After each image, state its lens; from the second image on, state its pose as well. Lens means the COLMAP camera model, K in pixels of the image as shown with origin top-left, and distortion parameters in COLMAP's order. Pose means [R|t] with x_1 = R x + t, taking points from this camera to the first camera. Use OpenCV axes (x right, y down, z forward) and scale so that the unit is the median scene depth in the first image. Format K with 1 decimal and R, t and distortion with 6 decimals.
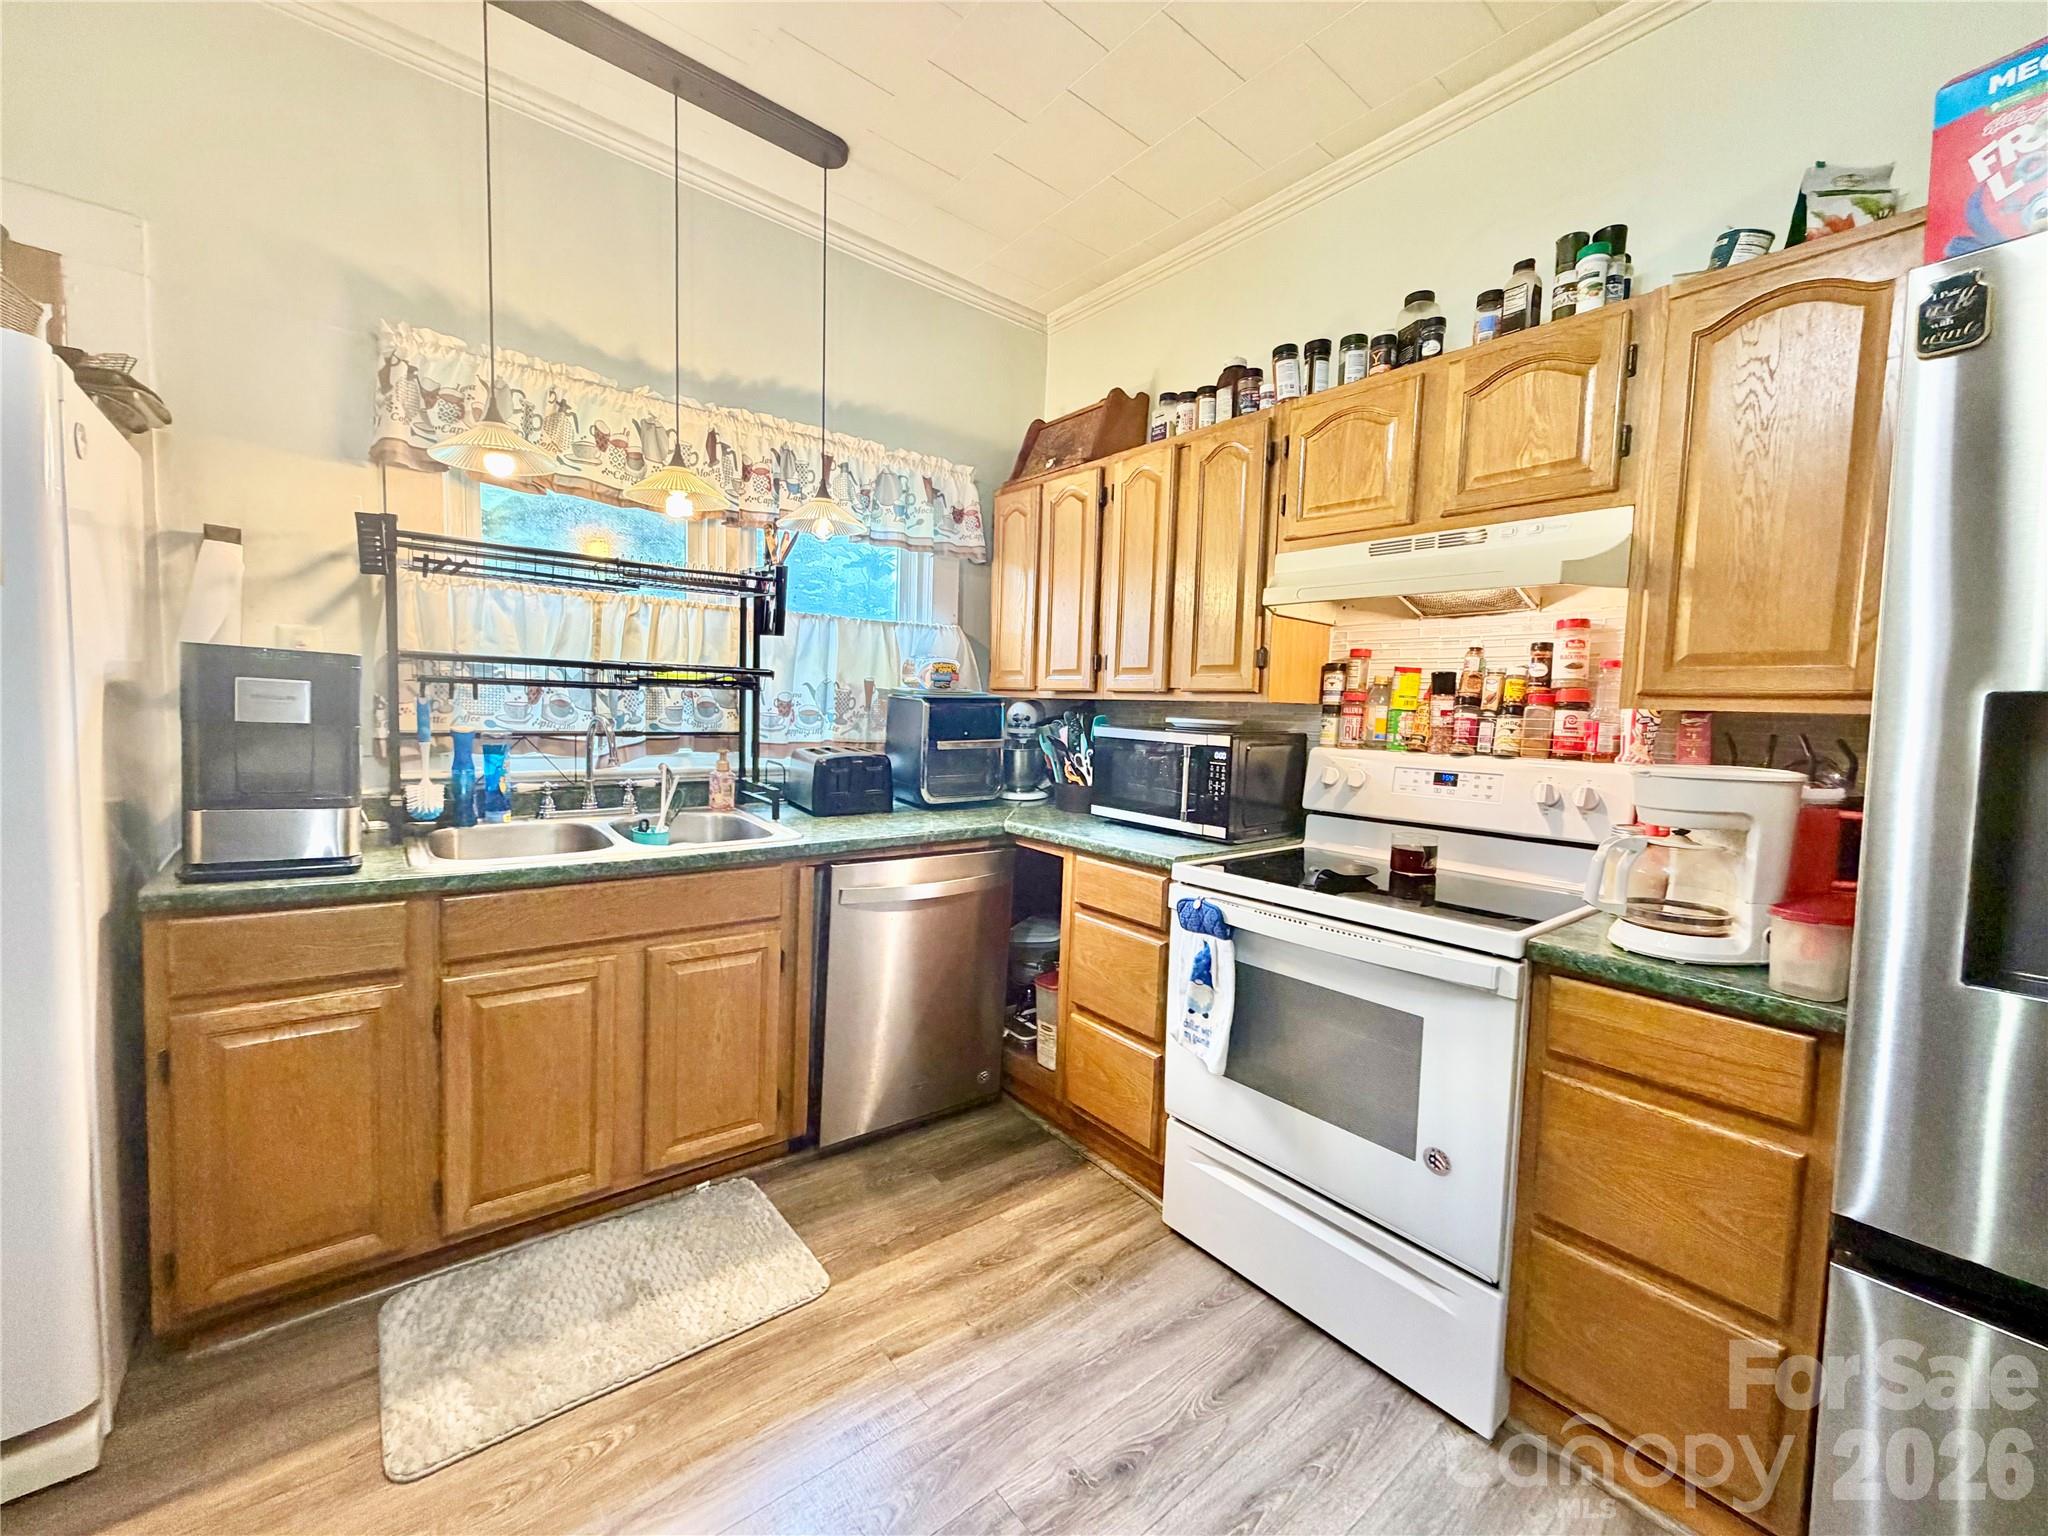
lens RADIAL K [[809.0, 0, 1019.9], [0, 809.0, 765.6], [0, 0, 1]] dist [-0.007491, 0.002058]
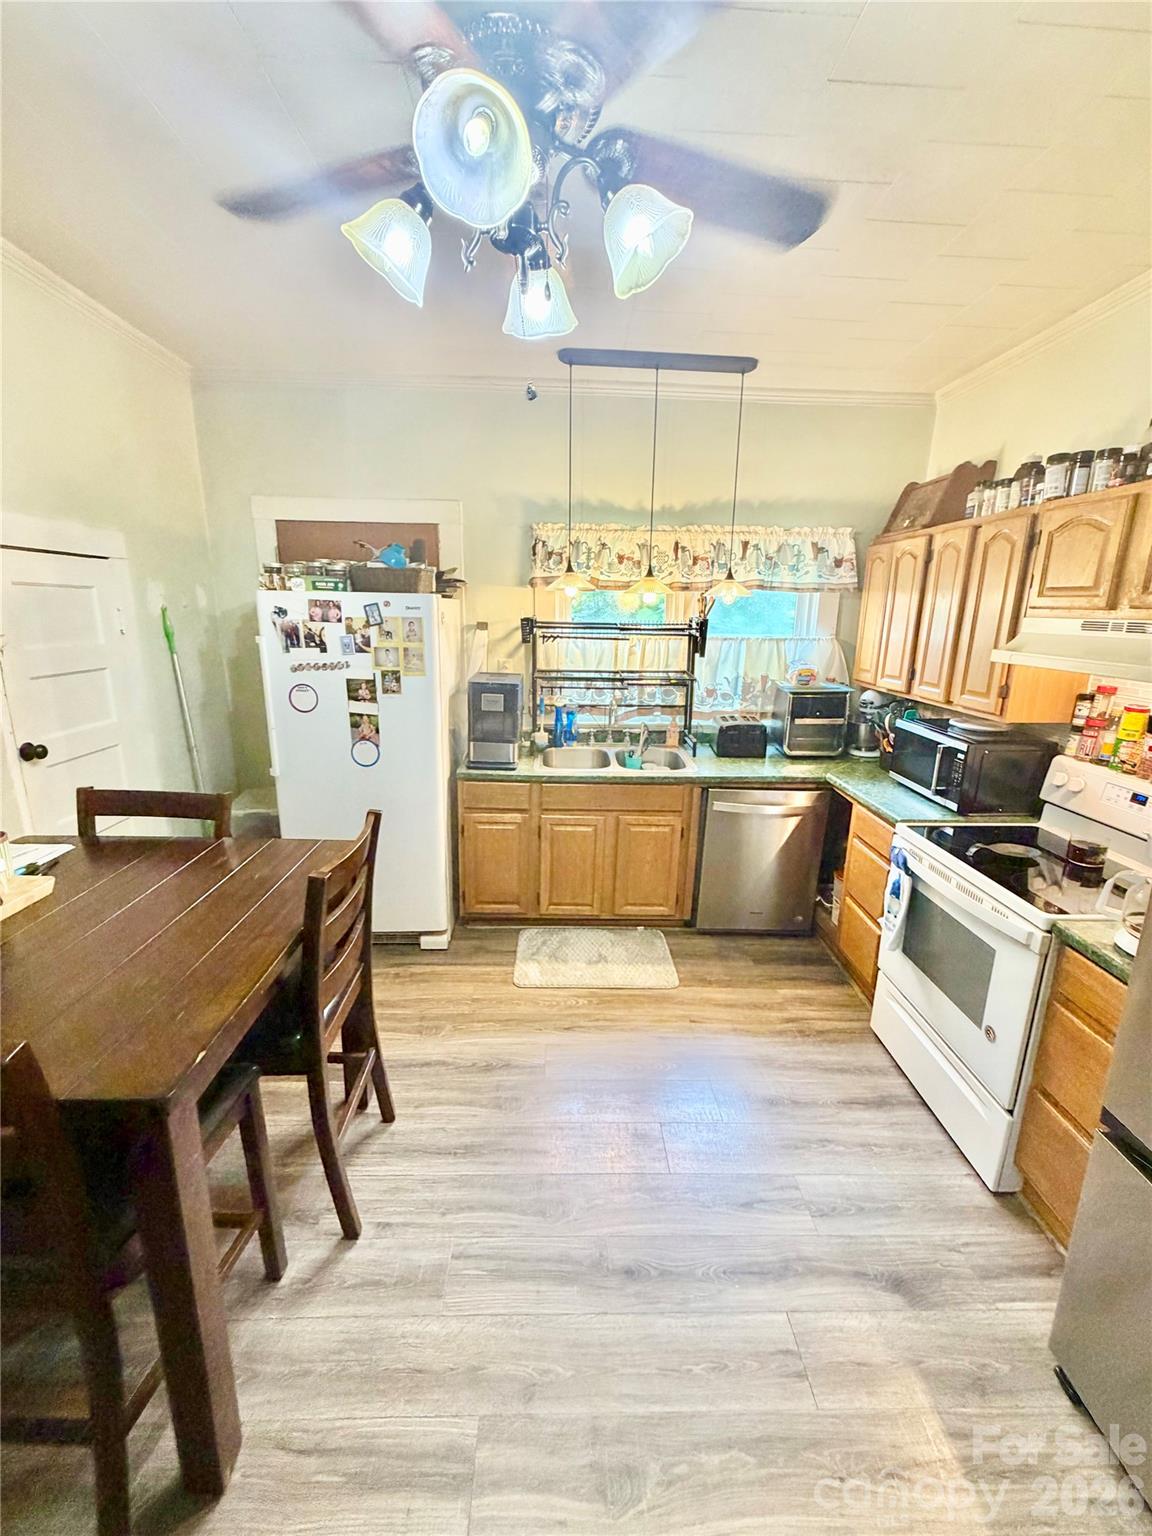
lens RADIAL K [[606.7, 0, 579.5], [0, 606.7, 760.0], [0, 0, 1]] dist [-0.007491, 0.002058]
pose [[0.796553, 0.126827, -0.591116, 0.359208], [-0.036337, 0.986024, 0.162591, -0.165110], [0.603475, -0.108033, 0.790030, -0.301174]]
